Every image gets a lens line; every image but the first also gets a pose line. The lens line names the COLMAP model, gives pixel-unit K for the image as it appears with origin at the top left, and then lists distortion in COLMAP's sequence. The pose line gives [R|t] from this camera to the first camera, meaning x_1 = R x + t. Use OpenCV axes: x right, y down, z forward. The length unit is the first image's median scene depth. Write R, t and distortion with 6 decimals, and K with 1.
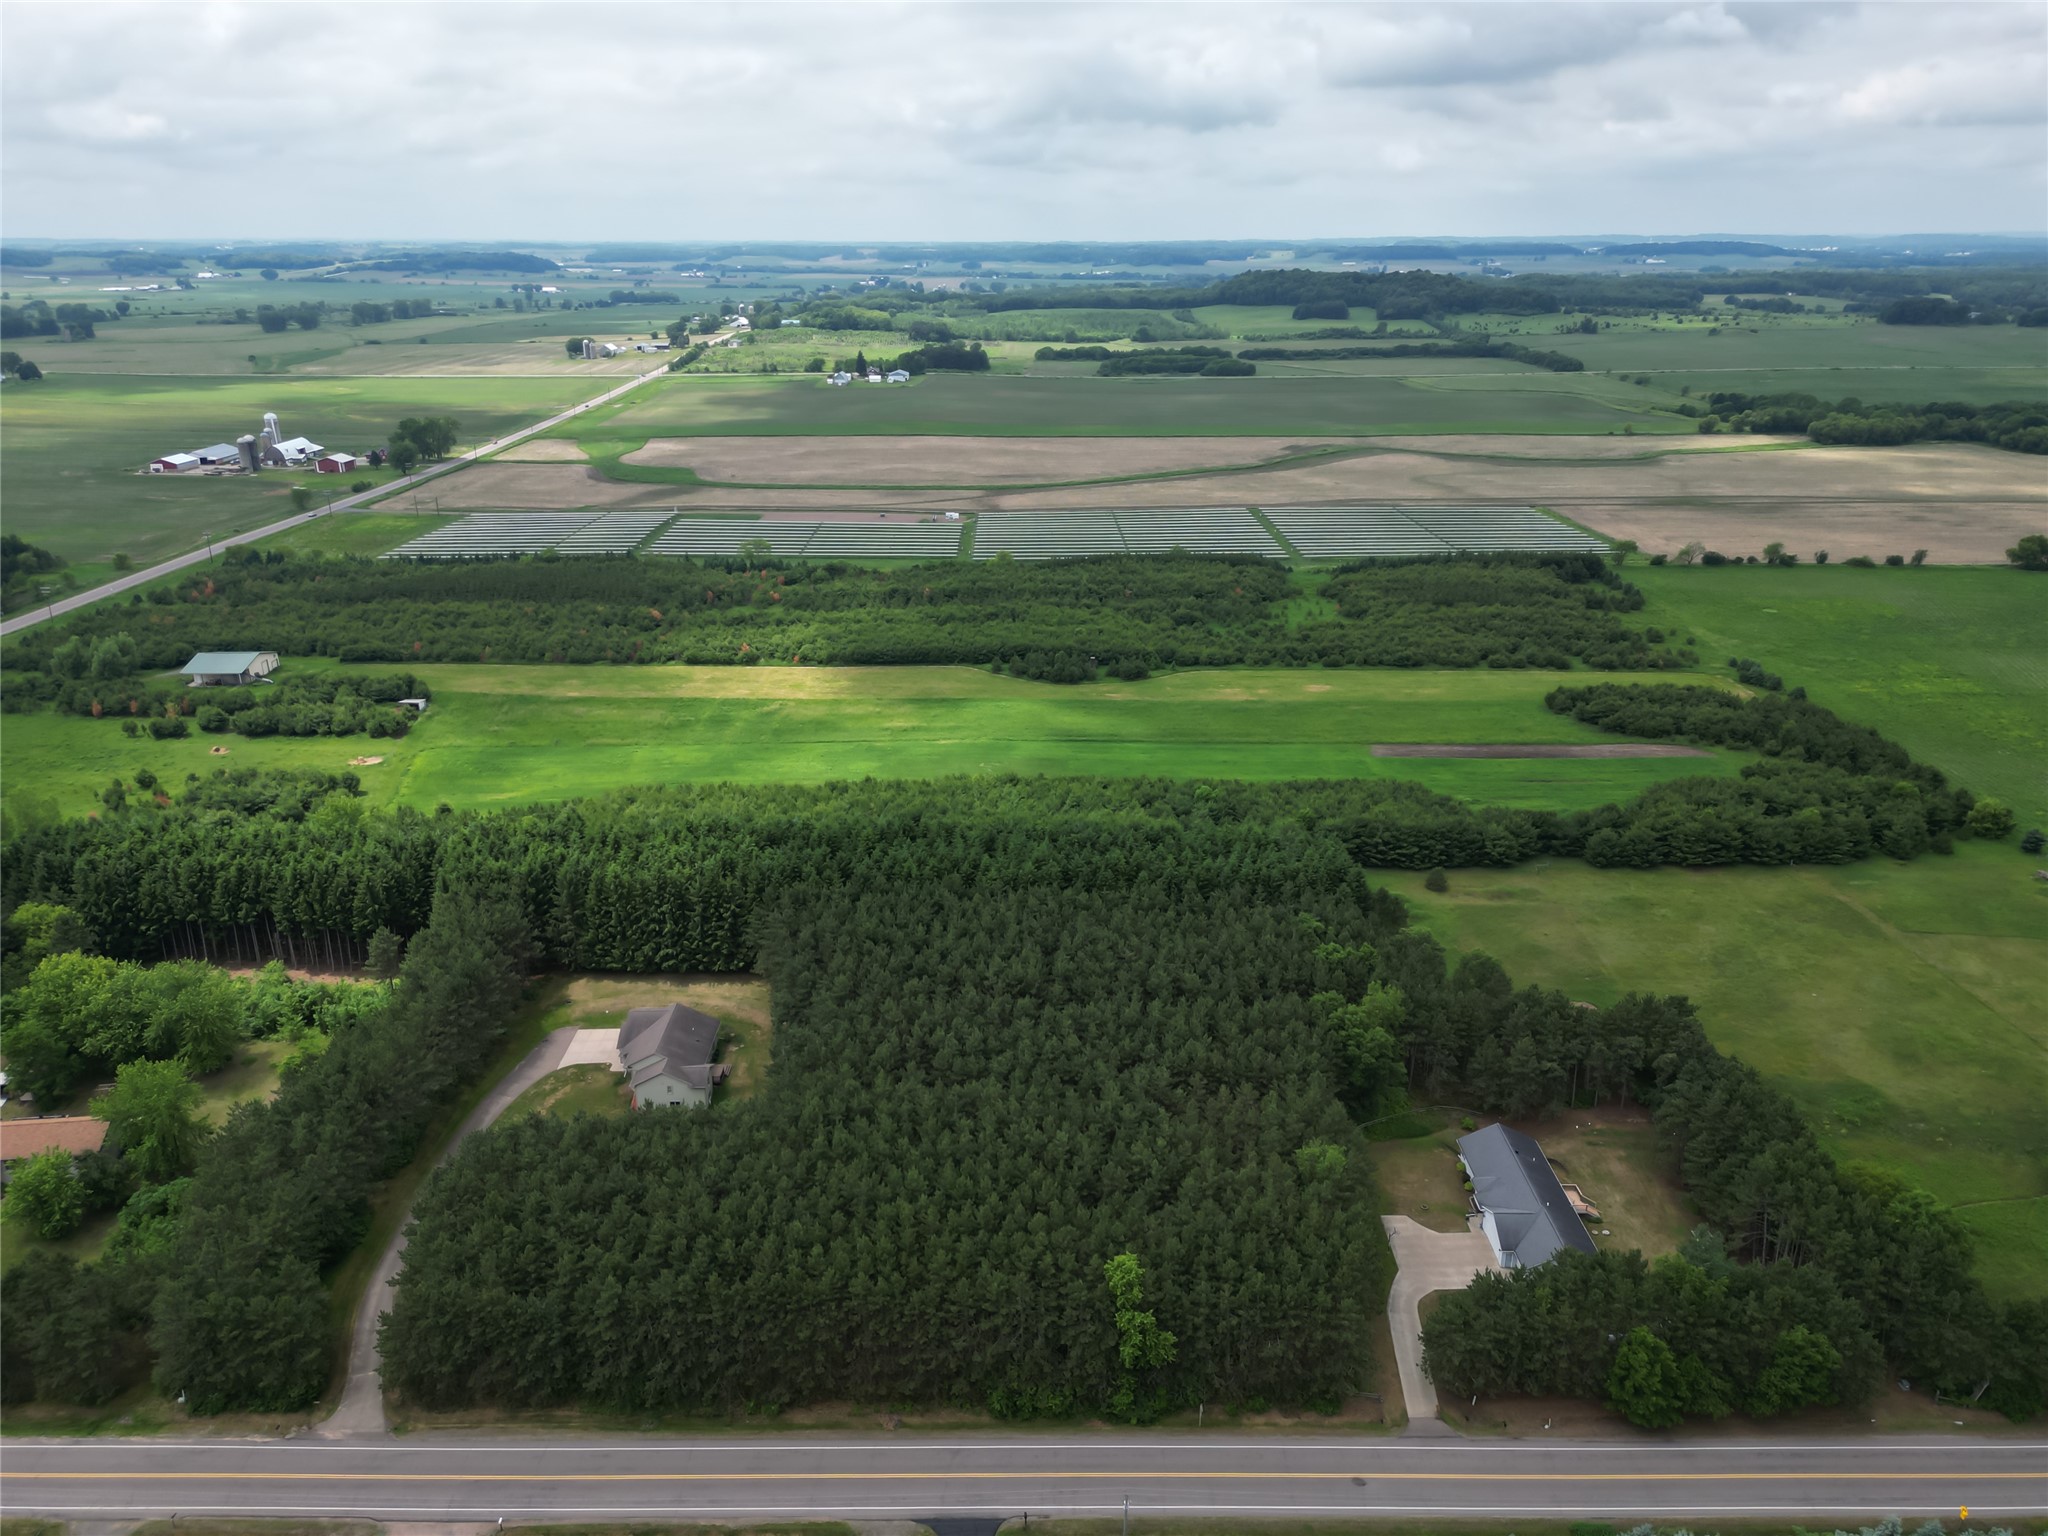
lens RADIAL K [[1448.7, 0, 1024.0], [0, 1448.7, 768.0], [0, 0, 1]] dist [0.076447, -0.076938]
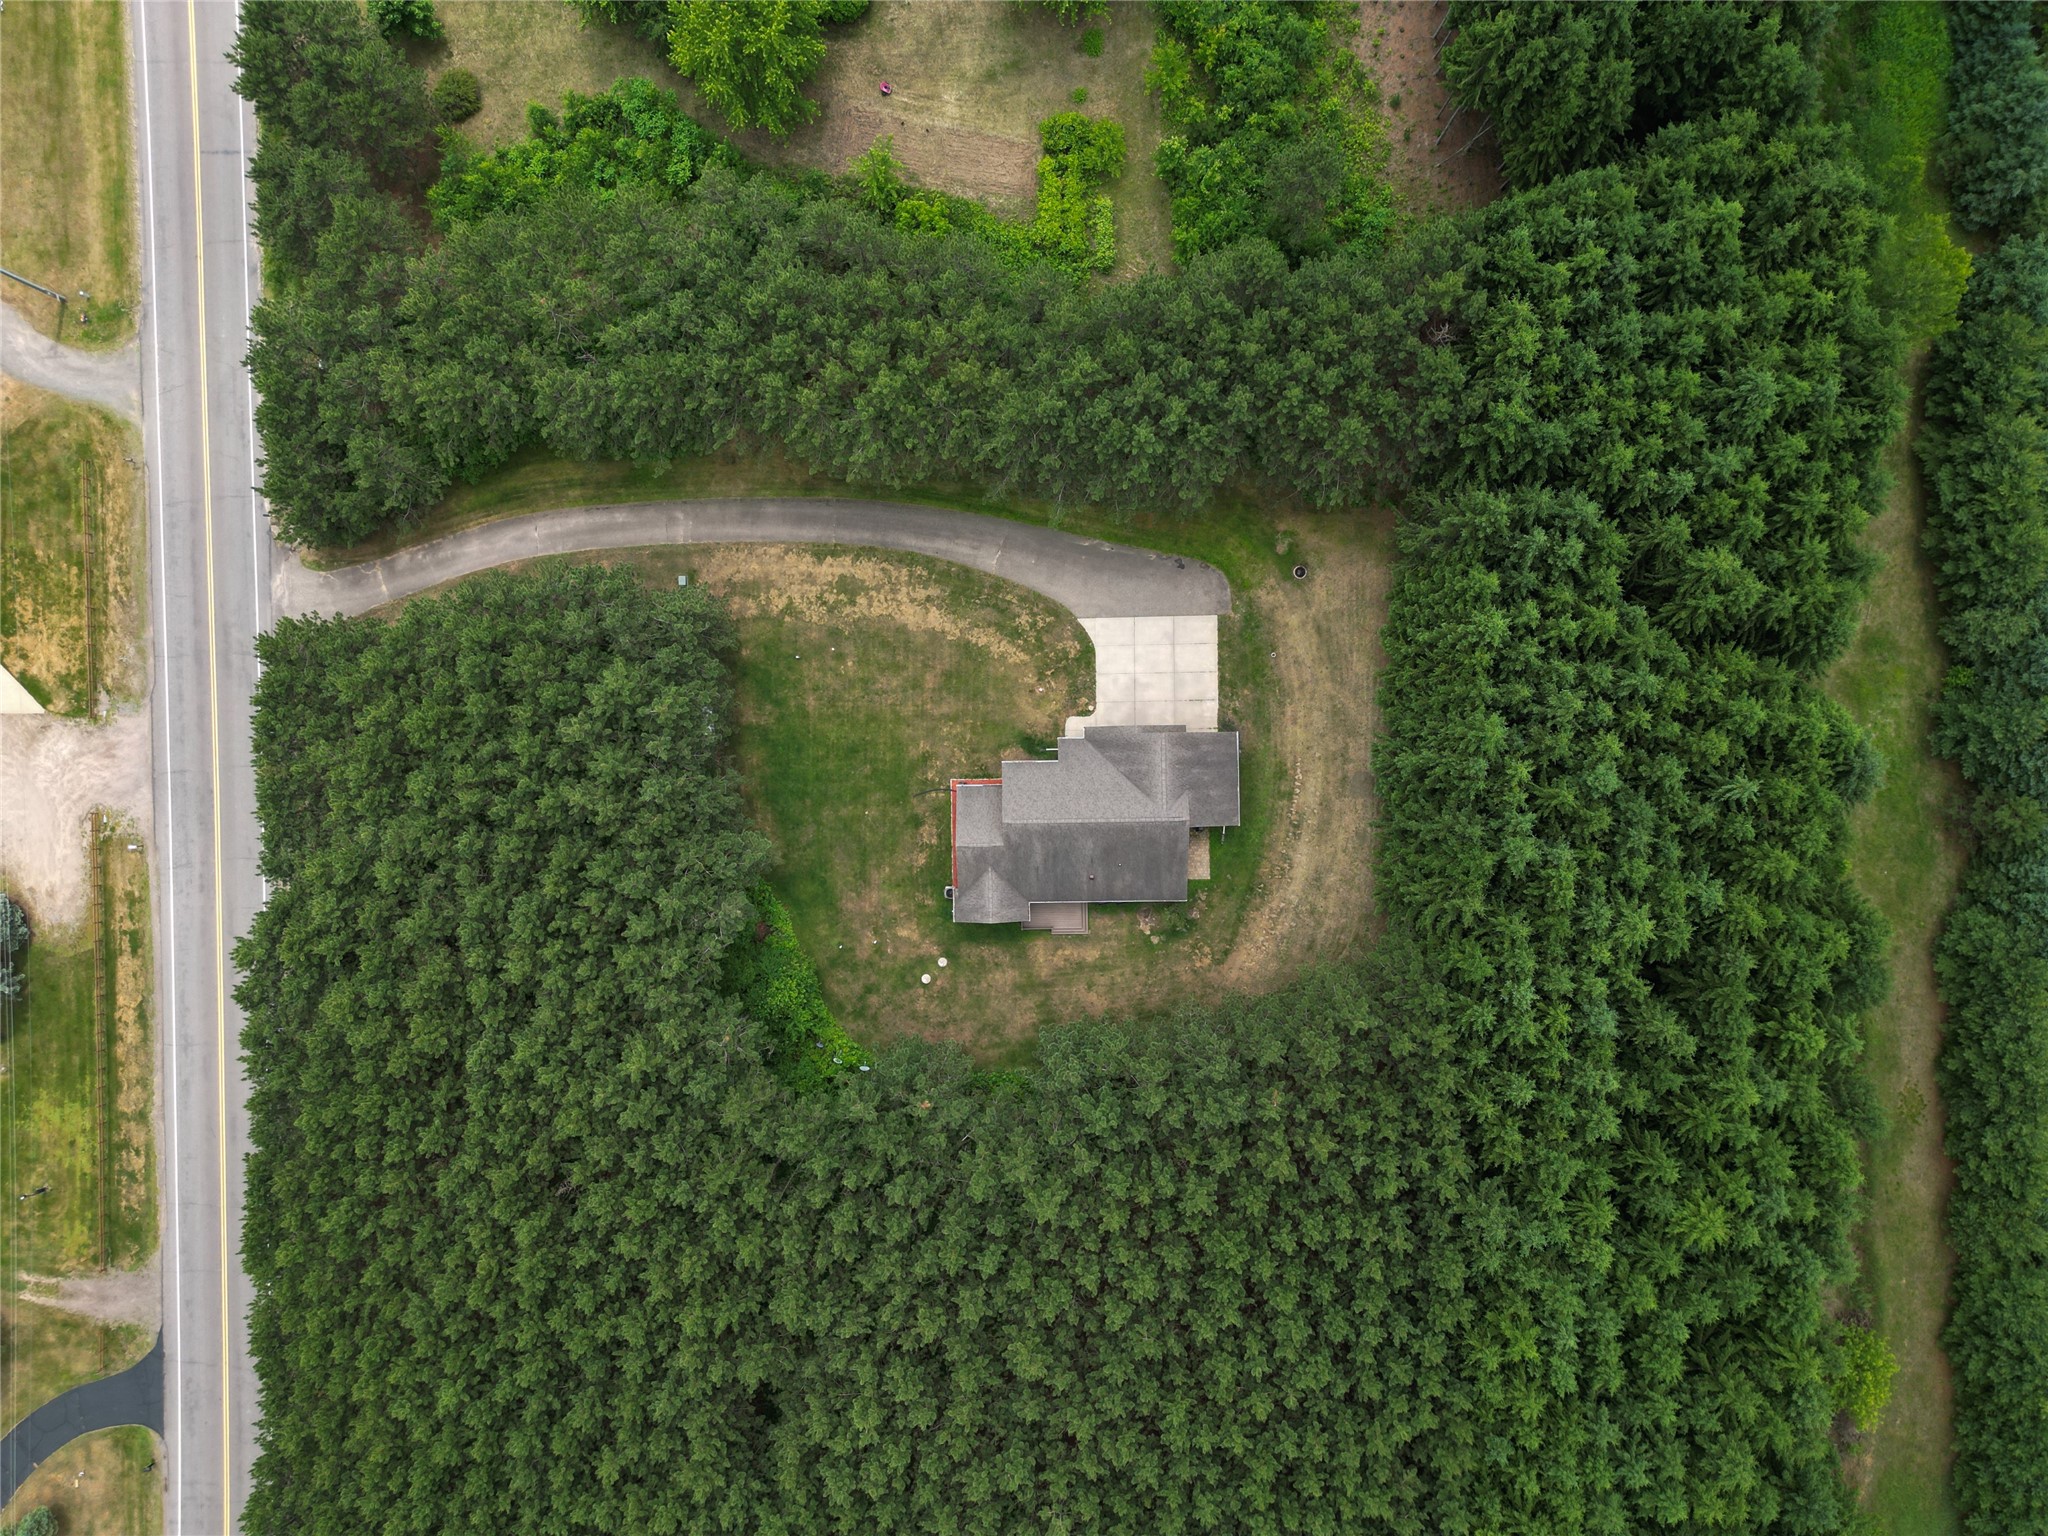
lens RADIAL K [[1421.5, 0, 1018.9], [0, 1421.5, 771.7], [0, 0, 1]] dist [0.072618, -0.059862]
pose [[0.008232, 0.999954, -0.004892, -0.147423], [-0.323267, 0.007291, 0.946280, -0.166784], [0.946272, -0.006208, 0.323312, 0.457822]]
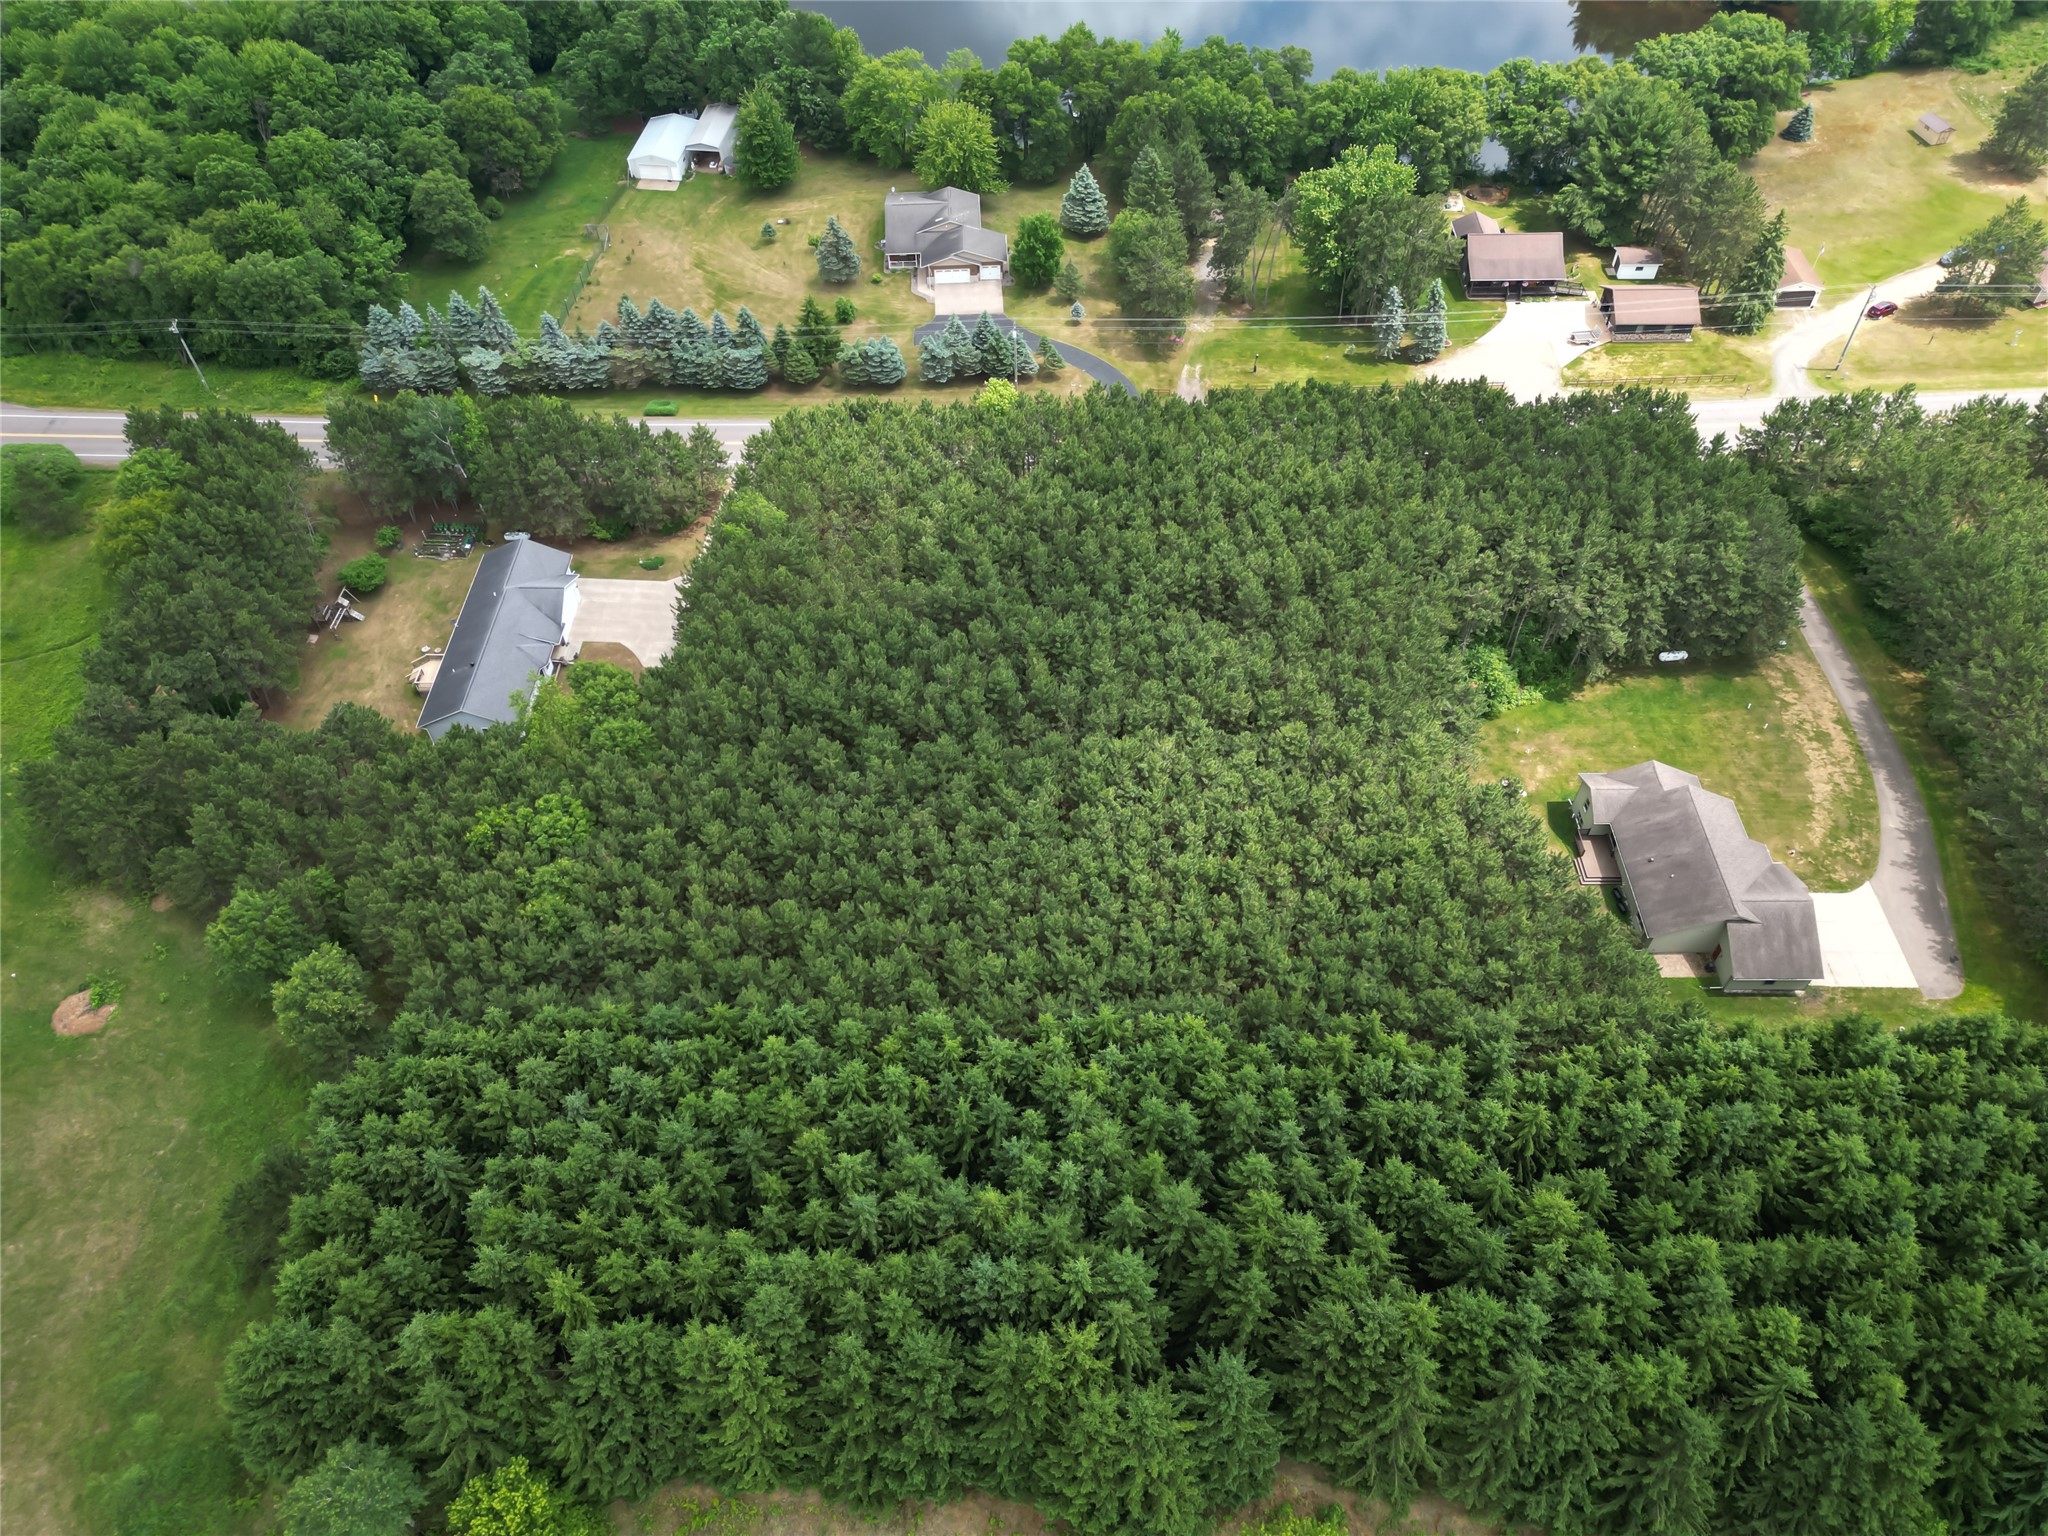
lens RADIAL K [[1421.5, 0, 1018.9], [0, 1421.5, 771.7], [0, 0, 1]] dist [0.072618, -0.059862]
pose [[-0.999754, -0.000732, 0.022153, 0.014328], [0.020588, 0.339613, 0.940340, -0.222314], [-0.008212, 0.940565, -0.339515, 0.663226]]
